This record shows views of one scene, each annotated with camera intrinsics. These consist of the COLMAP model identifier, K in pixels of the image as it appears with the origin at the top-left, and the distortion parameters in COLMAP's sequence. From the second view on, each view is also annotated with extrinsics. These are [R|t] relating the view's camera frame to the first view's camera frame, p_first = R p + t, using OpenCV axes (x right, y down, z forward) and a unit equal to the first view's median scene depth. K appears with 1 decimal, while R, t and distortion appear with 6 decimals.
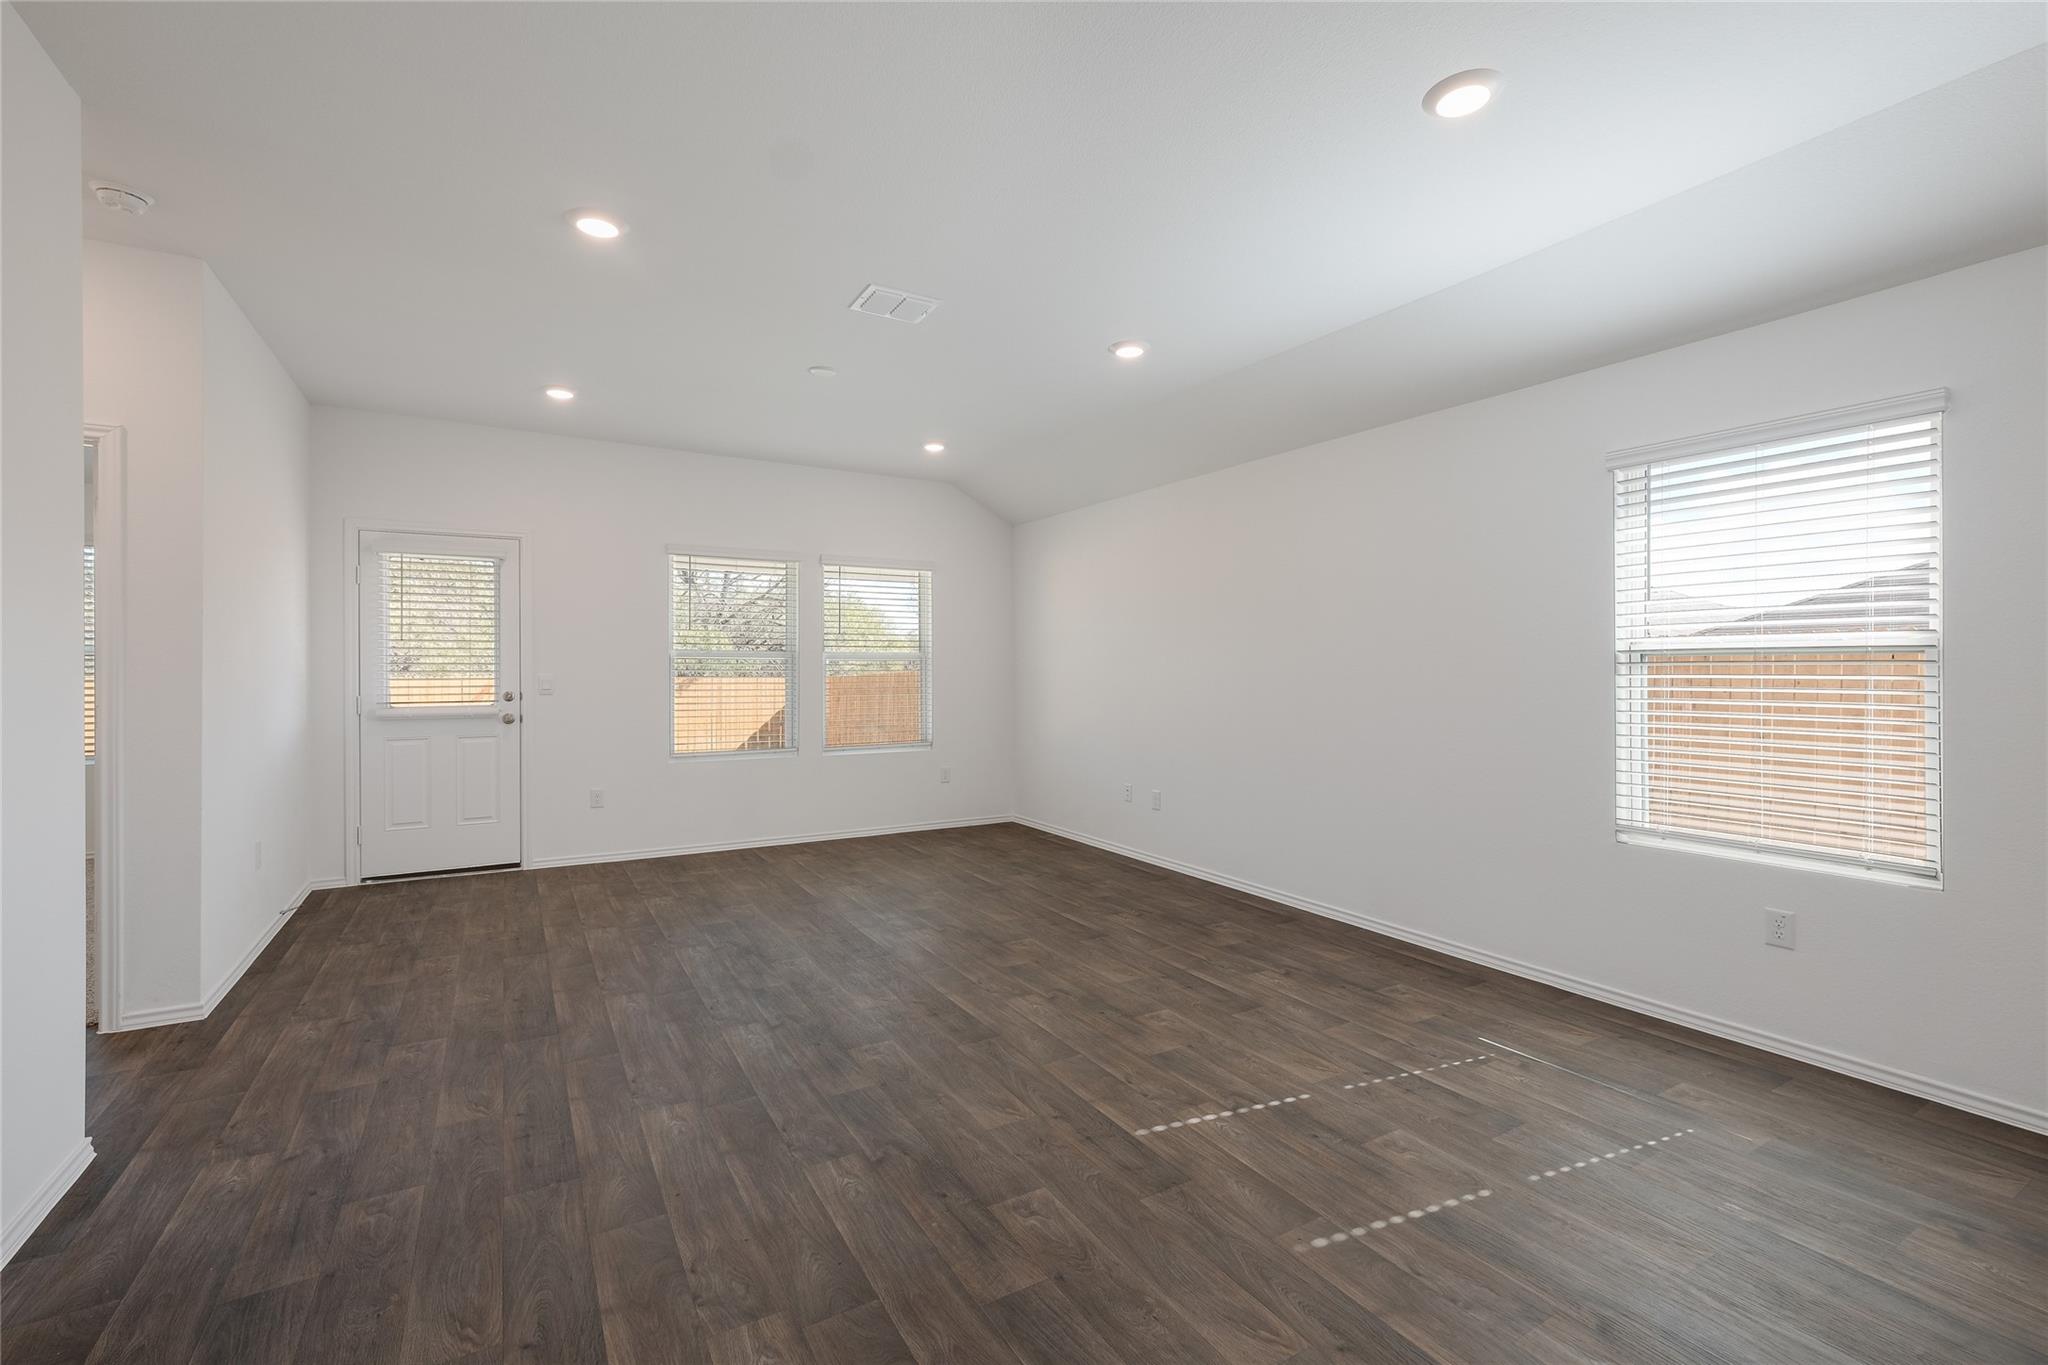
lens RADIAL K [[886.3, 0, 1036.6], [0, 886.3, 673.7], [0, 0, 1]] dist [-0.002976, 0.001263]
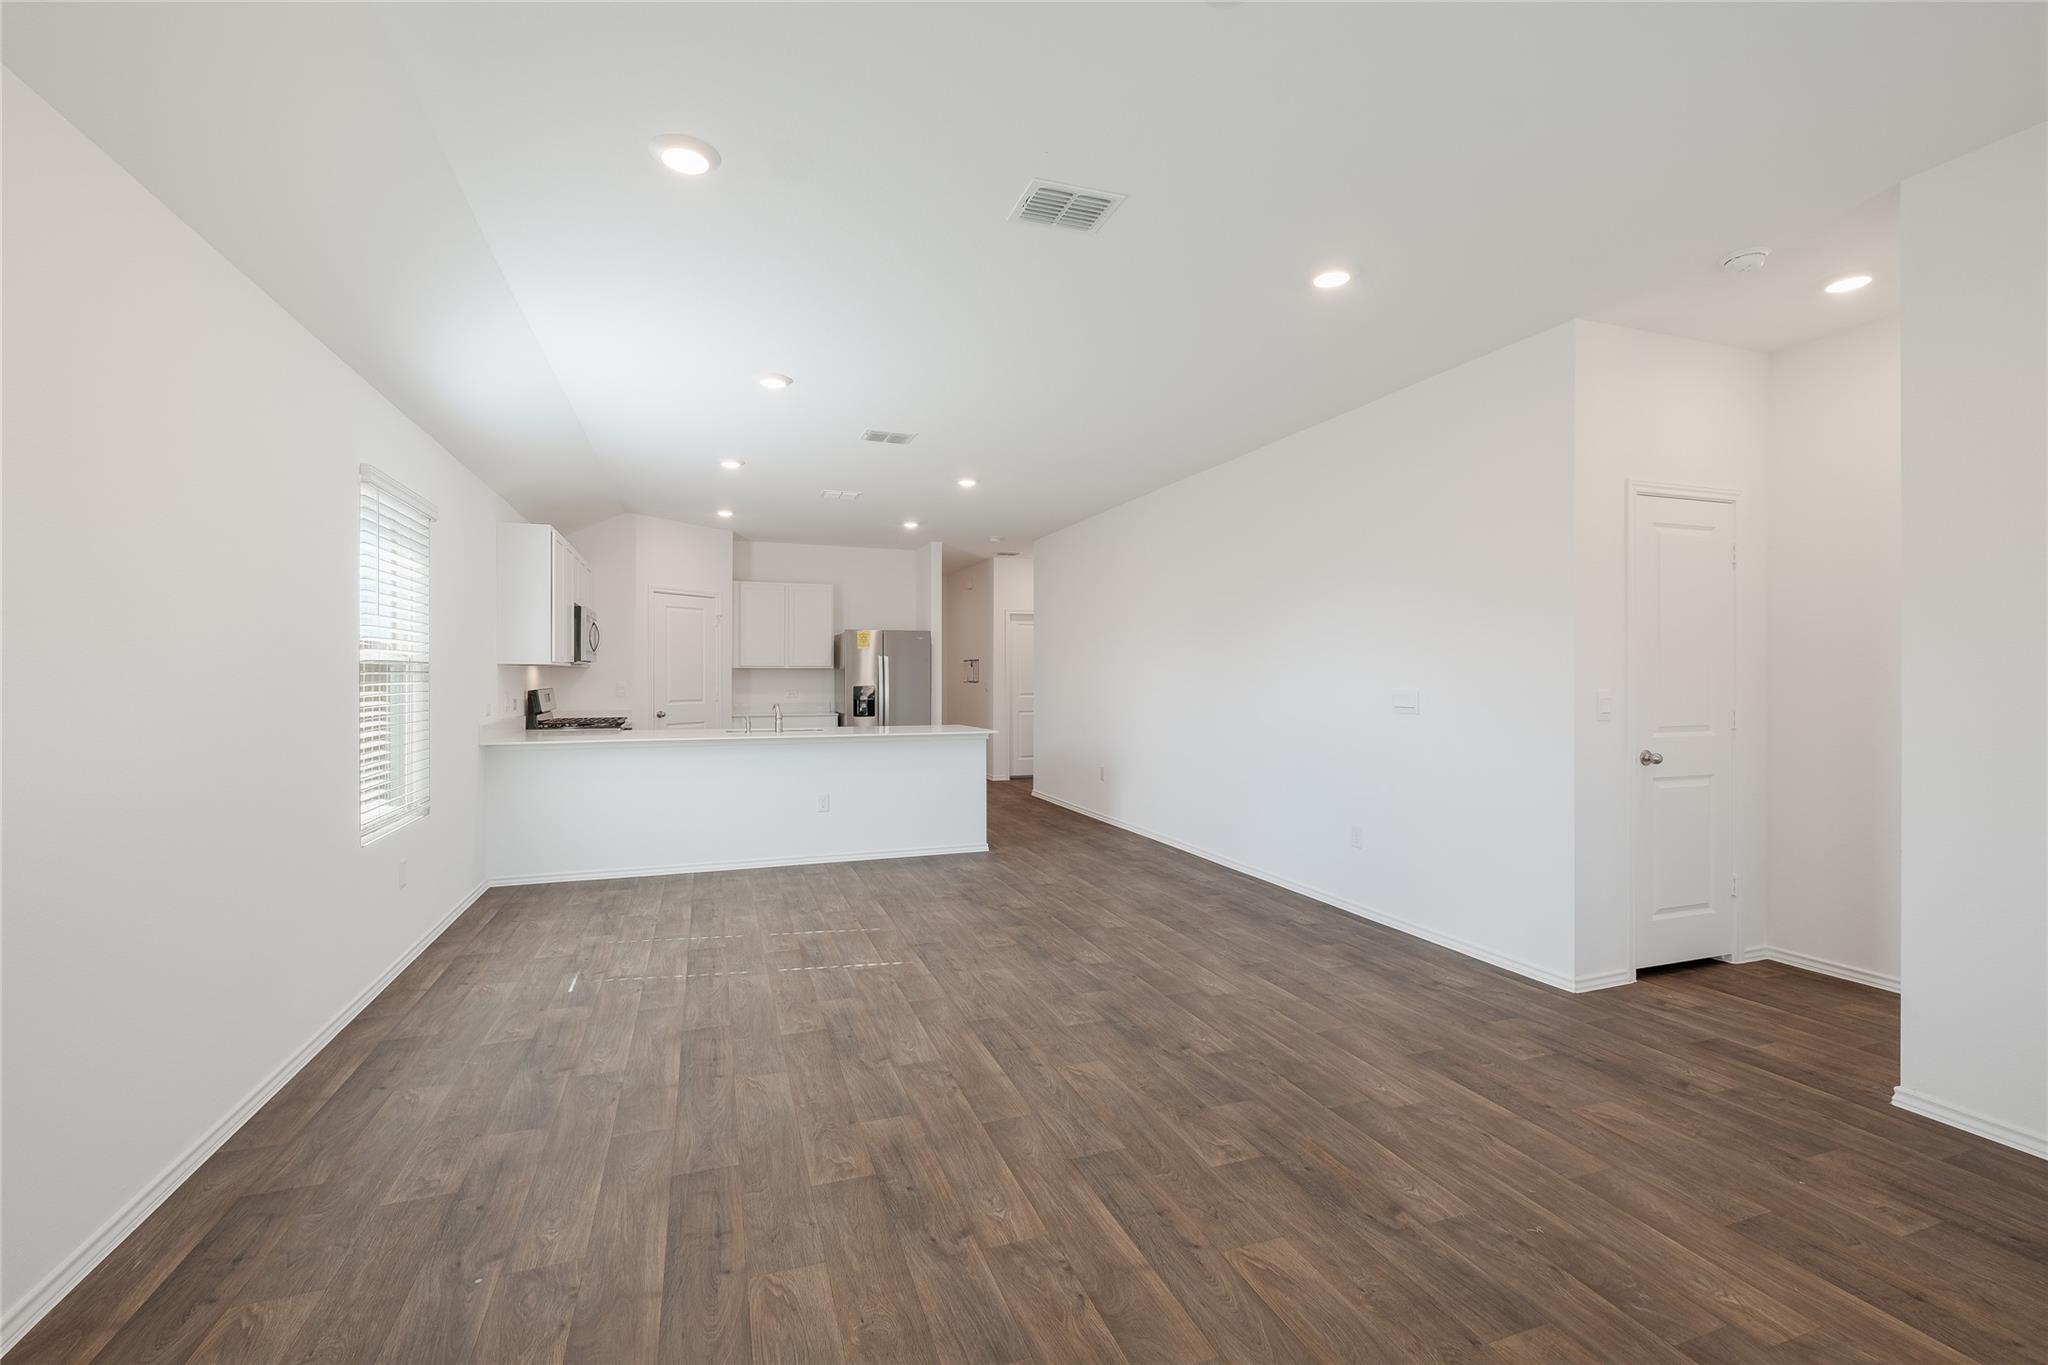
lens RADIAL K [[886.3, 0, 1023.9], [0, 886.3, 670.3], [0, 0, 1]] dist [-0.002976, 0.001263]
pose [[-0.979894, -0.000500, 0.199518, -0.282246], [-0.000319, 1.000000, 0.000939, -0.014198], [-0.199518, 0.000856, -0.979894, 1.780131]]
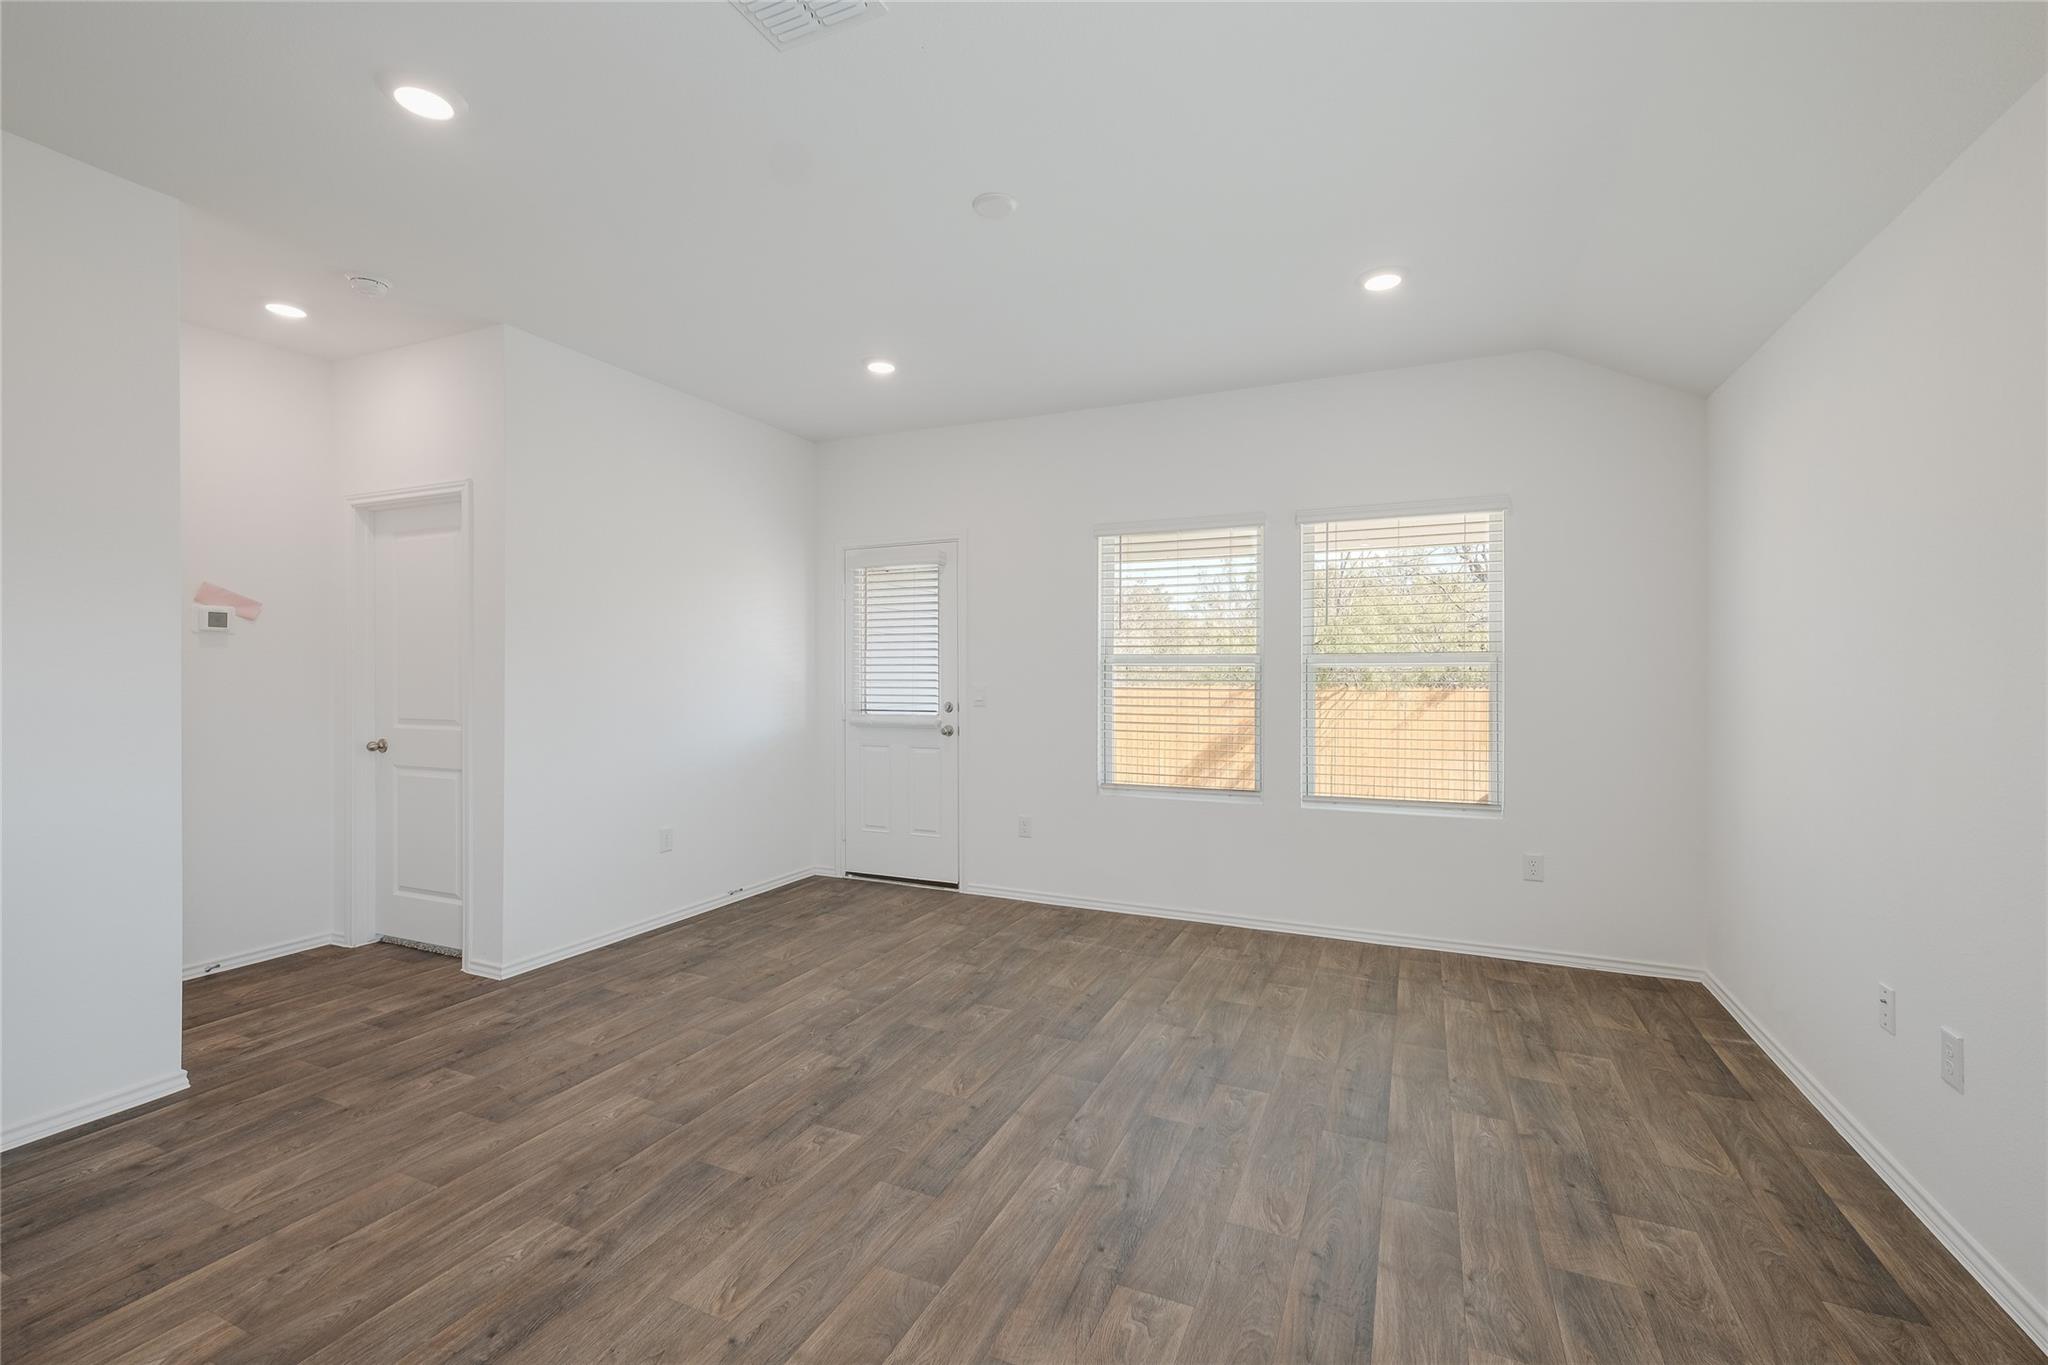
lens RADIAL K [[886.3, 0, 1022.6], [0, 886.3, 688.3], [0, 0, 1]] dist [-0.002976, 0.001263]
pose [[0.570095, 0.011249, -0.821502, 0.355045], [-0.006715, 0.999937, 0.009032, -0.005426], [0.821551, 0.000367, 0.570135, 0.813270]]
